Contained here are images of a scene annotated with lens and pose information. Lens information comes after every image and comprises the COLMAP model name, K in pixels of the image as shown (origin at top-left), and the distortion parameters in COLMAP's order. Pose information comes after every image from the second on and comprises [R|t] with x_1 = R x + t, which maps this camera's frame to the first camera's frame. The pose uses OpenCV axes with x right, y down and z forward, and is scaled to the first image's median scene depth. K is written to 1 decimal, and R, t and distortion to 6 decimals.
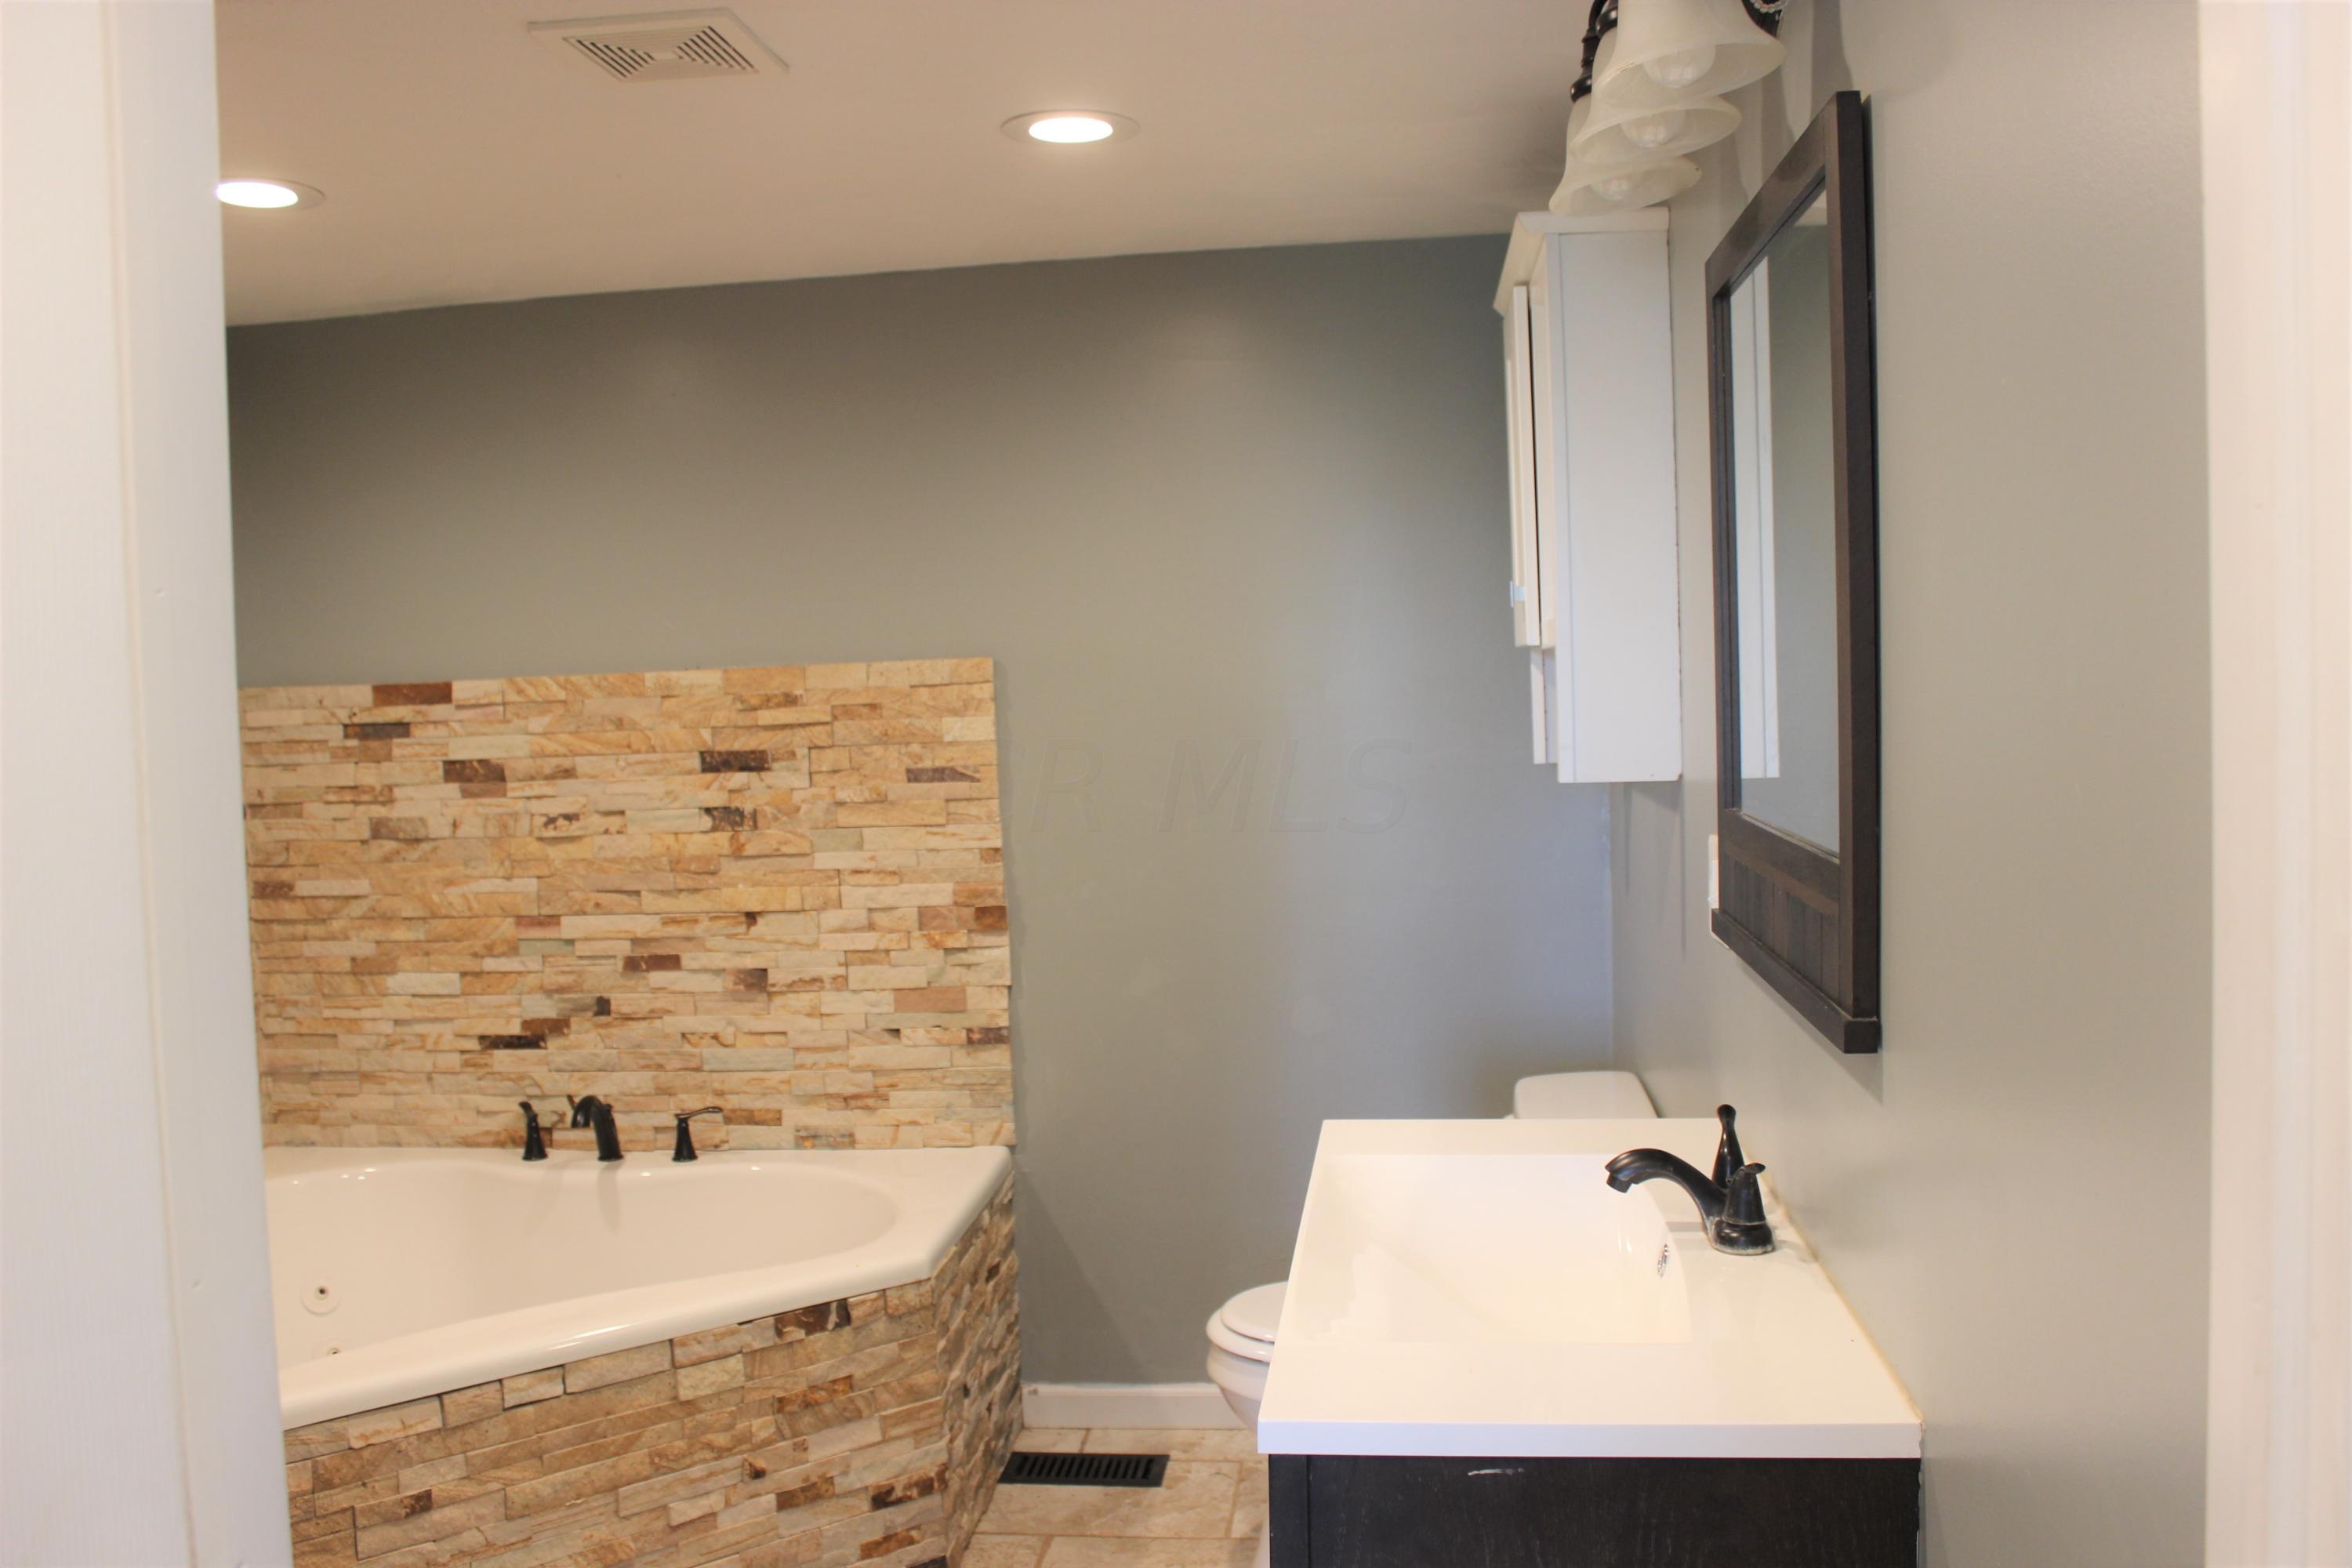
lens RADIAL K [[1958.5, 0, 1202.0], [0, 1958.5, 779.2], [0, 0, 1]] dist [-0.155170, 0.124984]
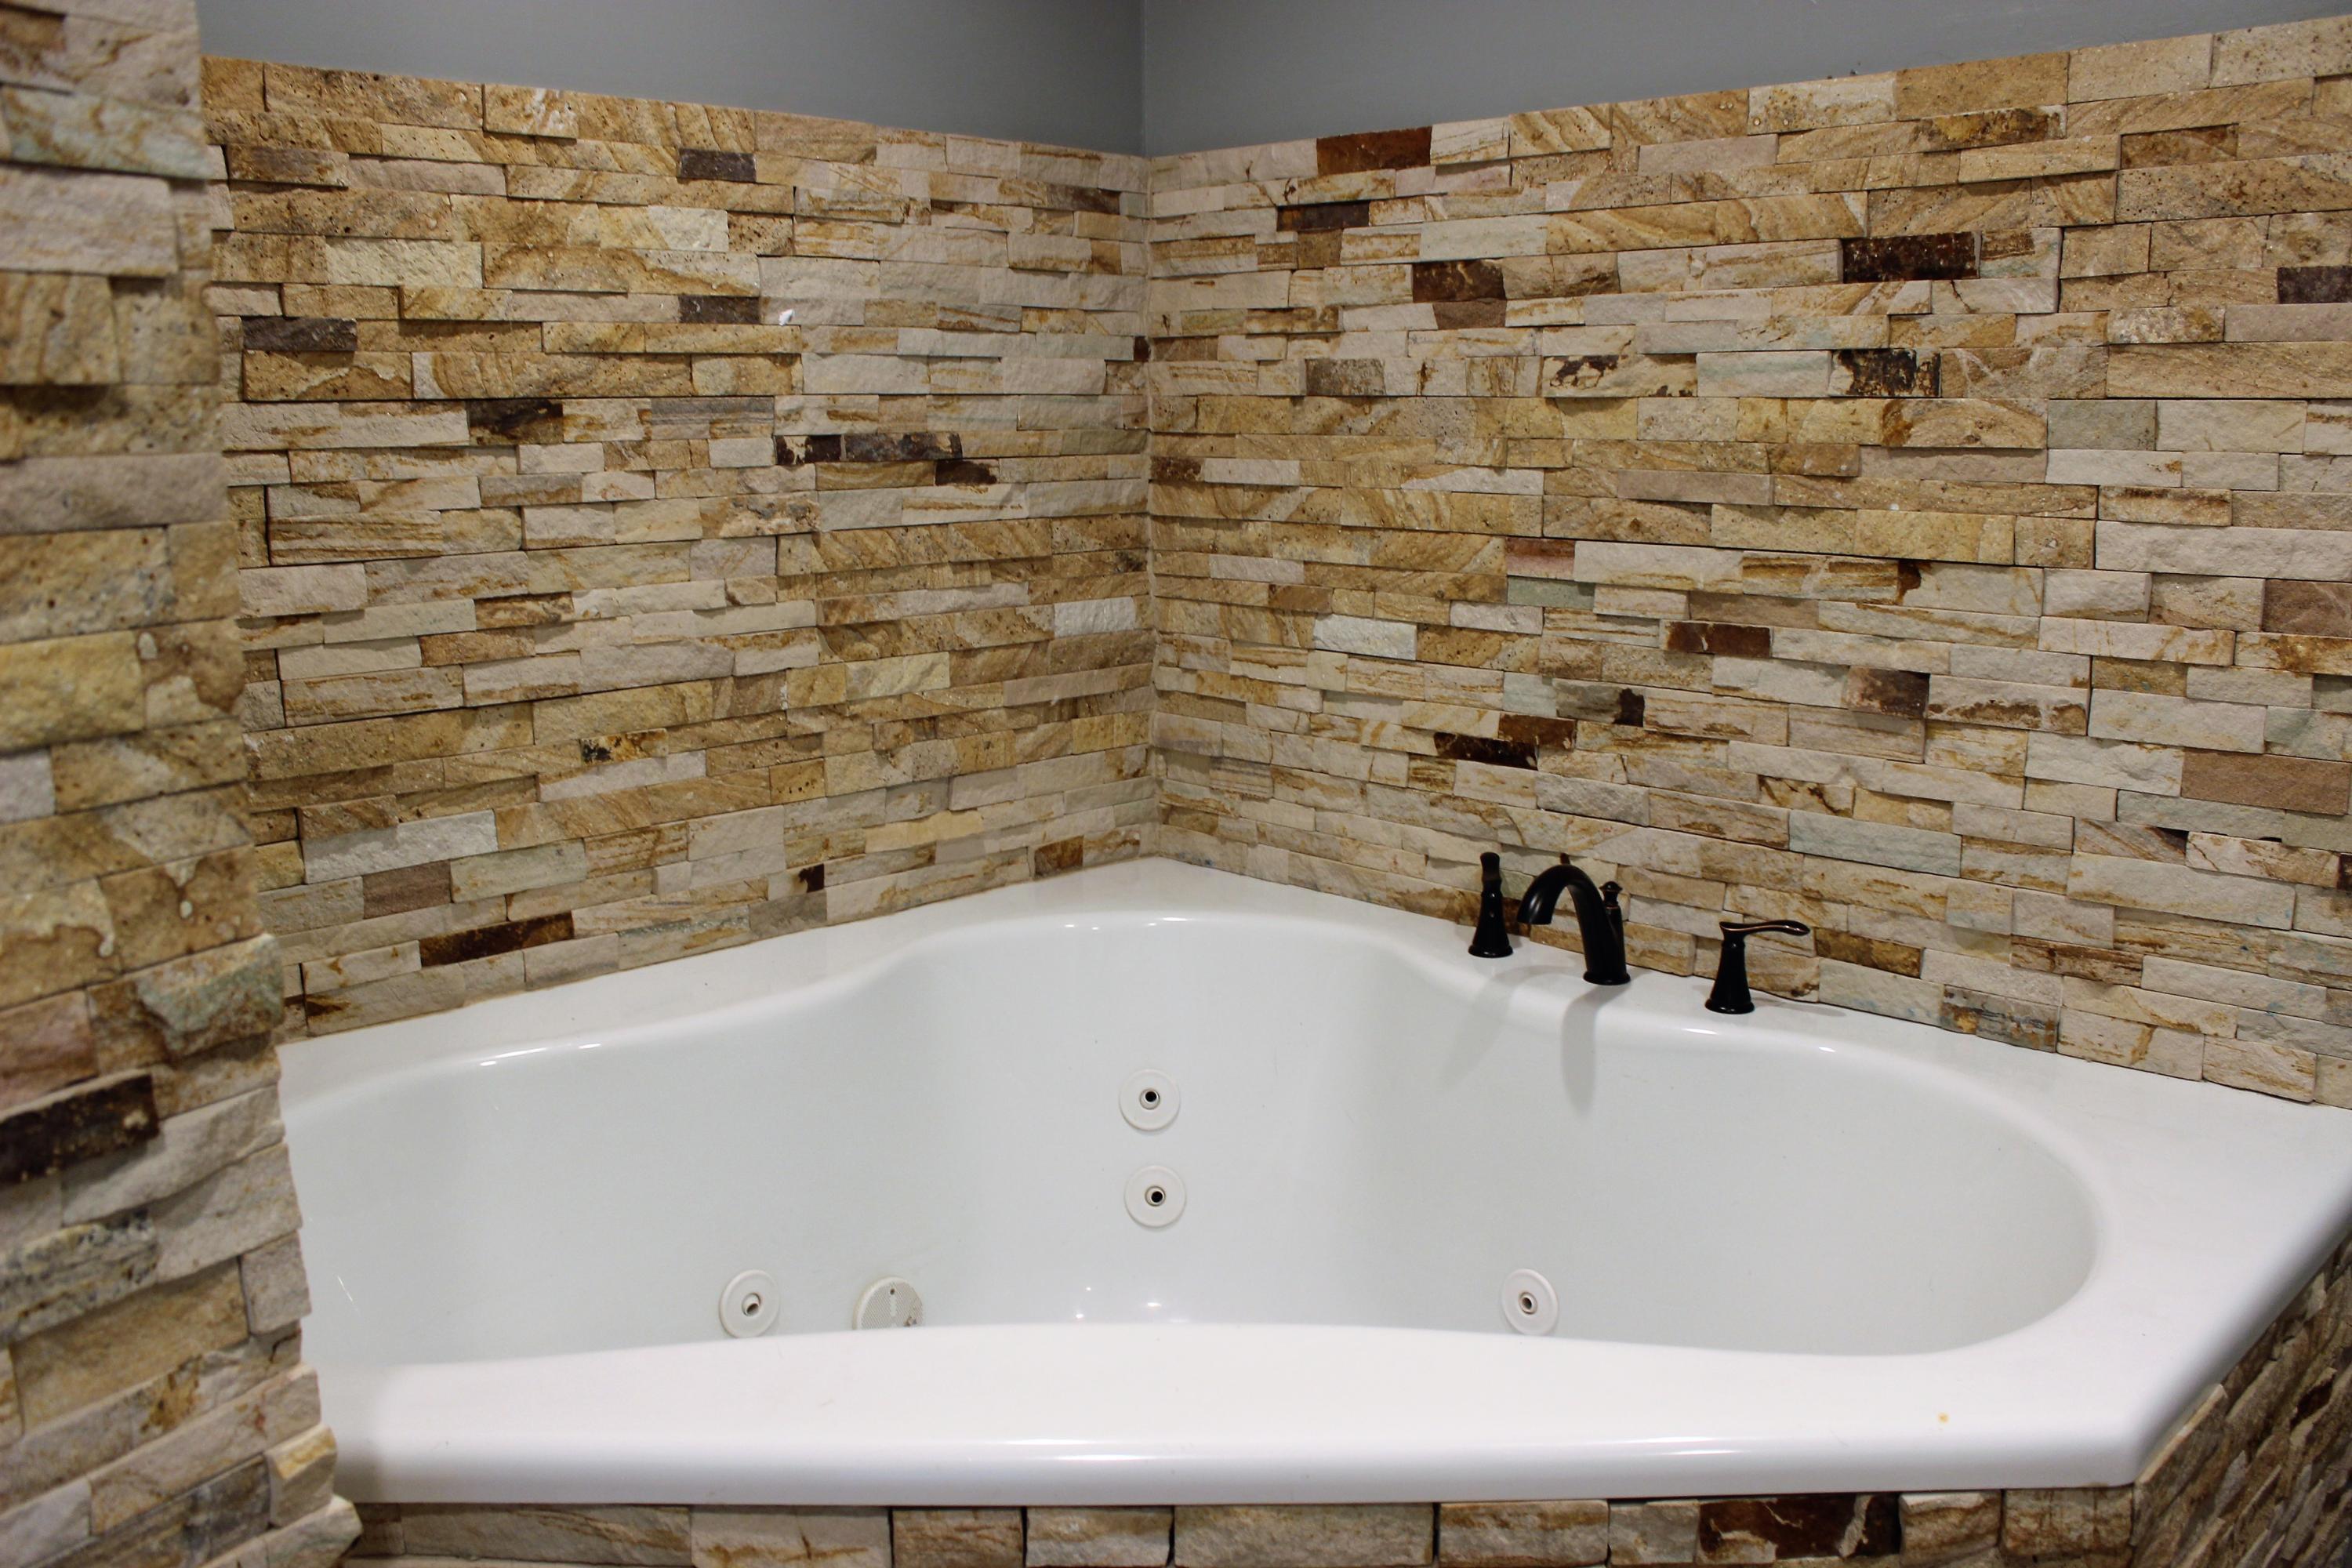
lens RADIAL K [[1958.5, 0, 1176.0], [0, 1958.5, 794.7], [0, 0, 1]] dist [-0.155170, 0.124984]
pose [[0.773419, 0.151719, -0.615470, -0.062748], [-0.050007, 0.982512, 0.179357, 0.048378], [0.631919, -0.107941, 0.767481, 0.486664]]
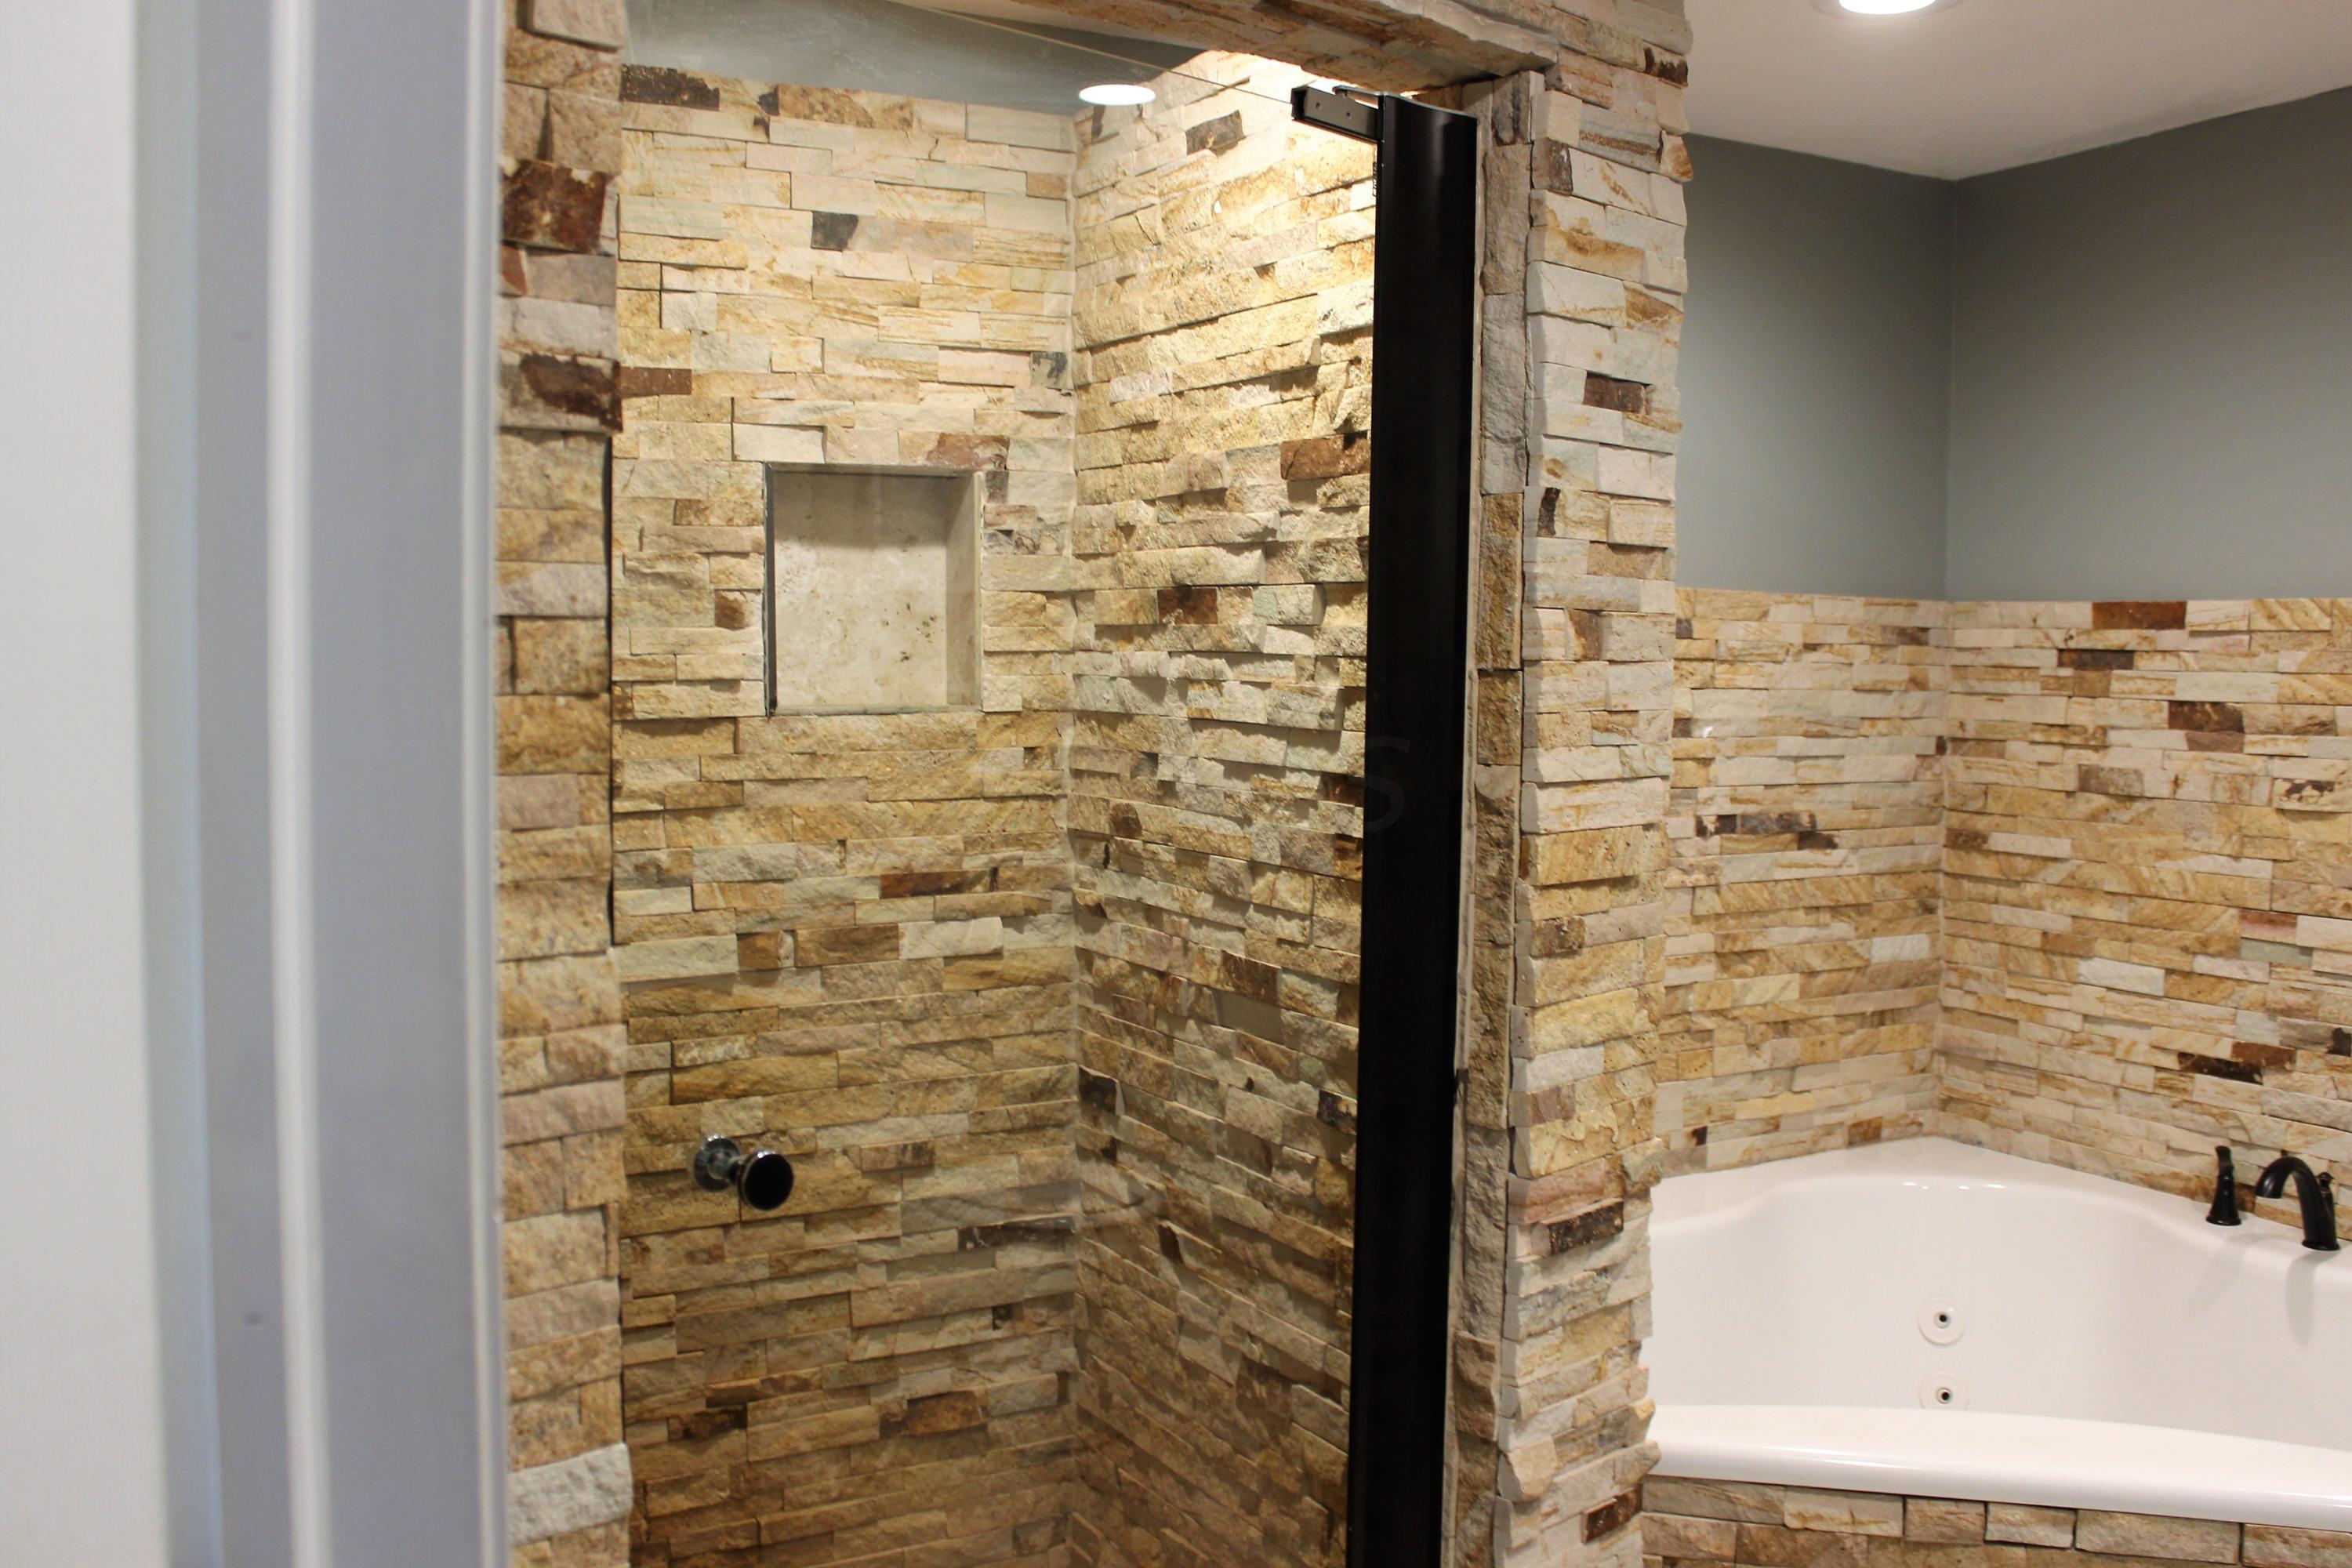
lens RADIAL K [[2122.3, 0, 1172.2], [0, 2122.3, 784.4], [0, 0, 1]] dist [-0.164036, 0.136516]
pose [[0.576845, 0.089456, -0.811941, 0.059918], [-0.065510, 0.995850, 0.063176, -0.001924], [0.814223, 0.016748, 0.580311, 0.174577]]
